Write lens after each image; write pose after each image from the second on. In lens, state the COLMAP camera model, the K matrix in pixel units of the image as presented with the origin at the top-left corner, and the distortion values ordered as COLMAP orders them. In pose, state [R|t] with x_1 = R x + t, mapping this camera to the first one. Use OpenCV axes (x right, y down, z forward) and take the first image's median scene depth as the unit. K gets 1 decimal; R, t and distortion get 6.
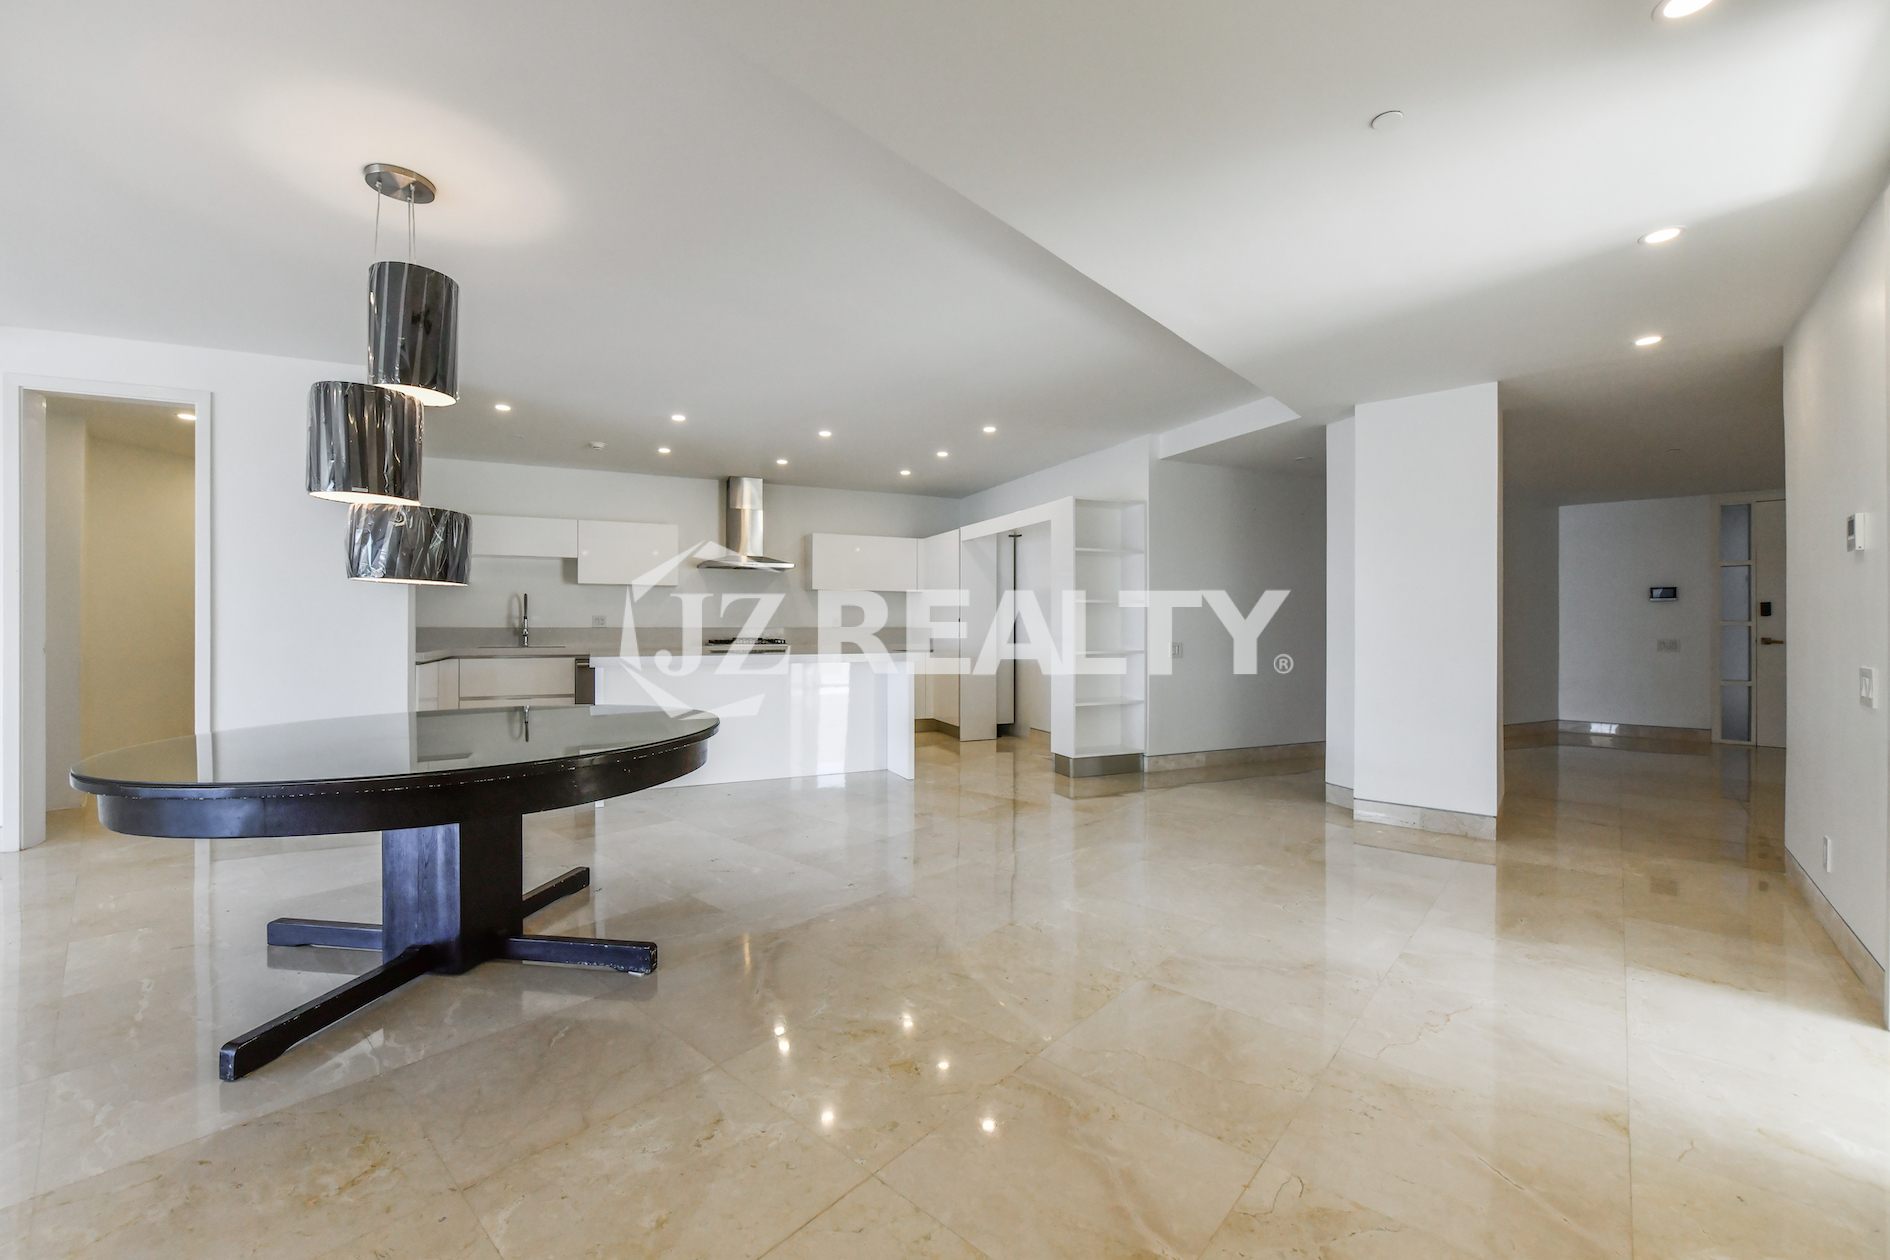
lens RADIAL K [[766.7, 0, 912.3], [0, 766.7, 622.0], [0, 0, 1]] dist [-0.001056, -0.003977]
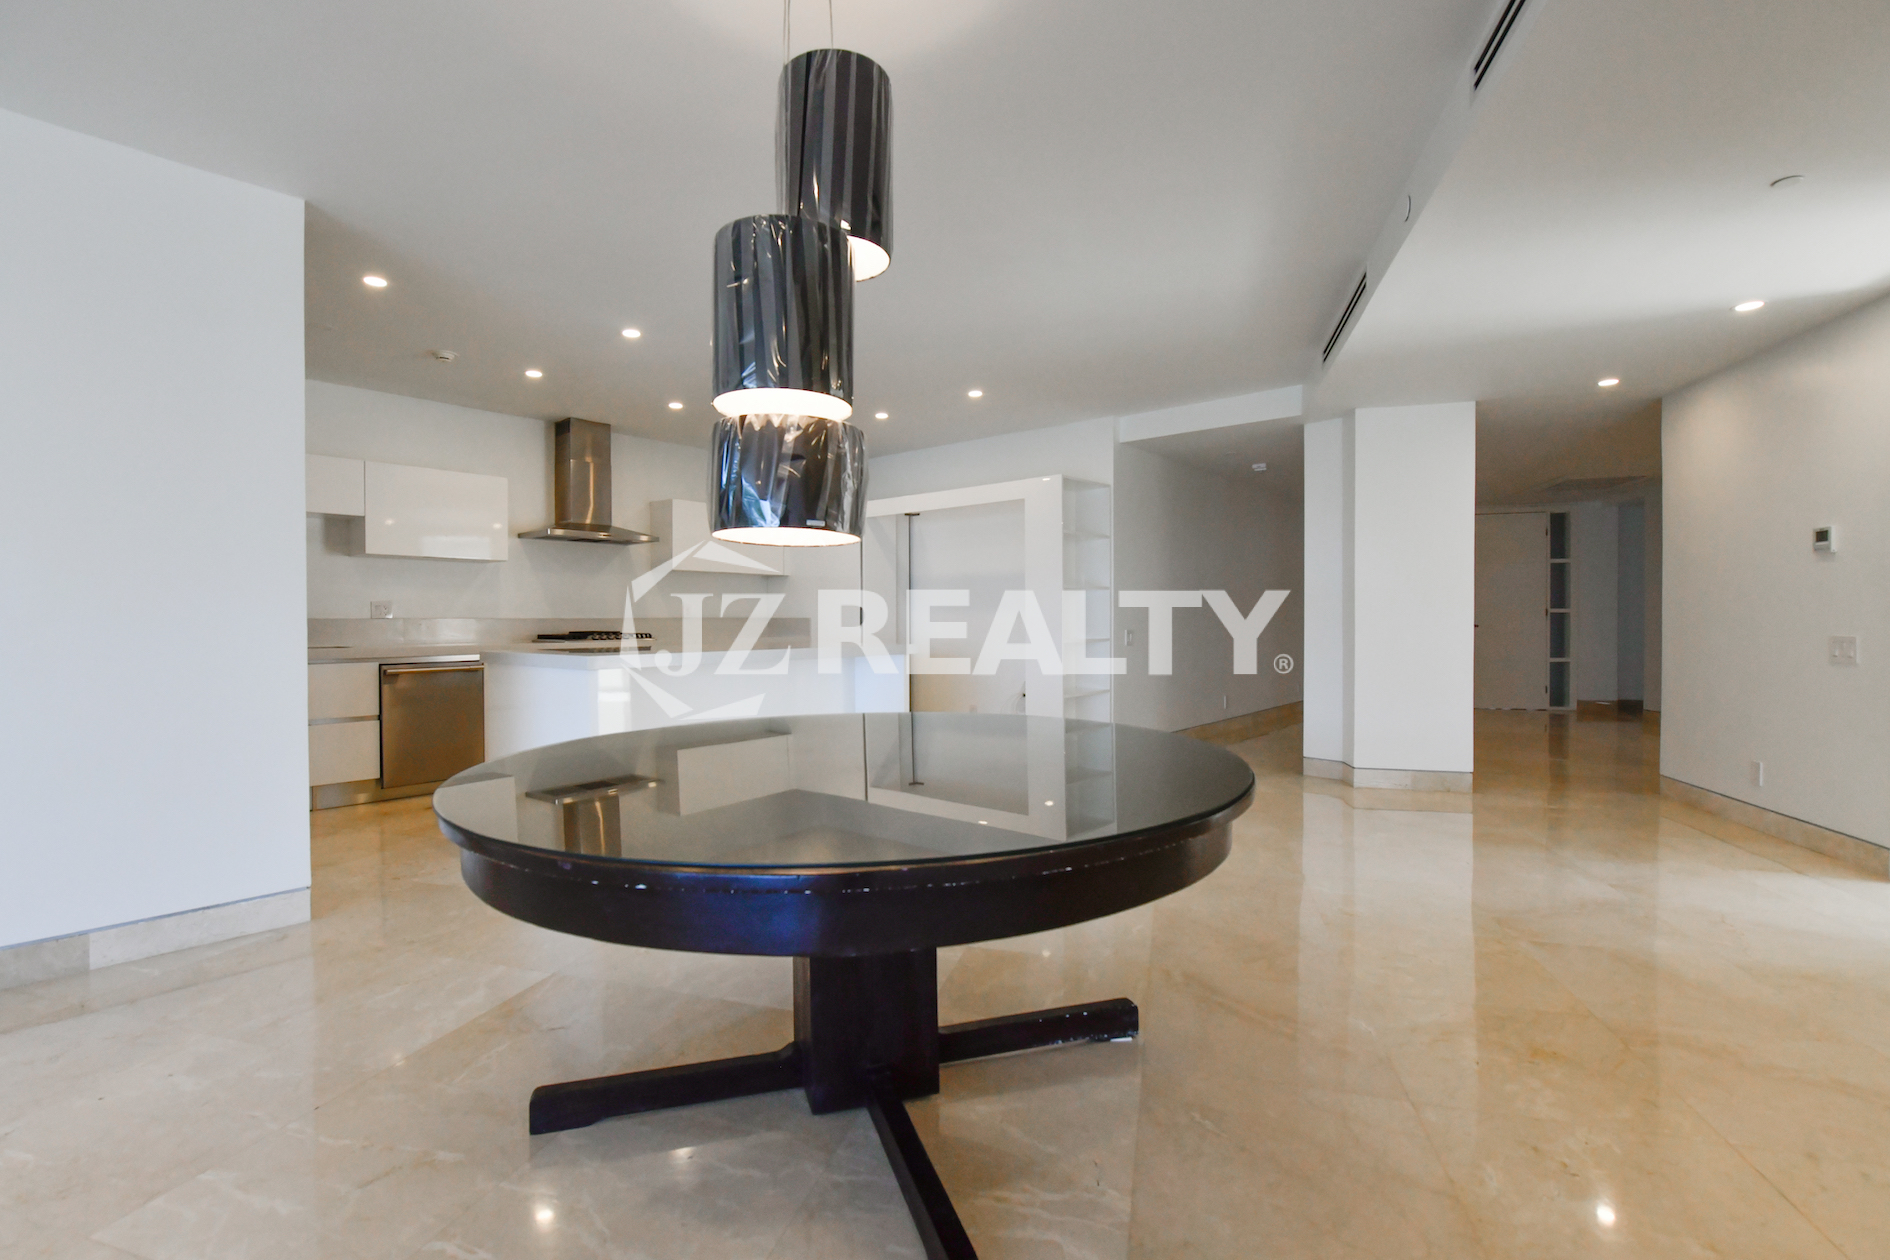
lens RADIAL K [[854.1, 0, 945.0], [0, 854.1, 630.0], [0, 0, 1]] dist [-0.004265, -0.001149]
pose [[0.902278, -0.010436, 0.431028, -0.494634], [0.003376, 0.999847, 0.017142, 0.009325], [-0.431141, -0.014012, 0.902176, 0.154832]]
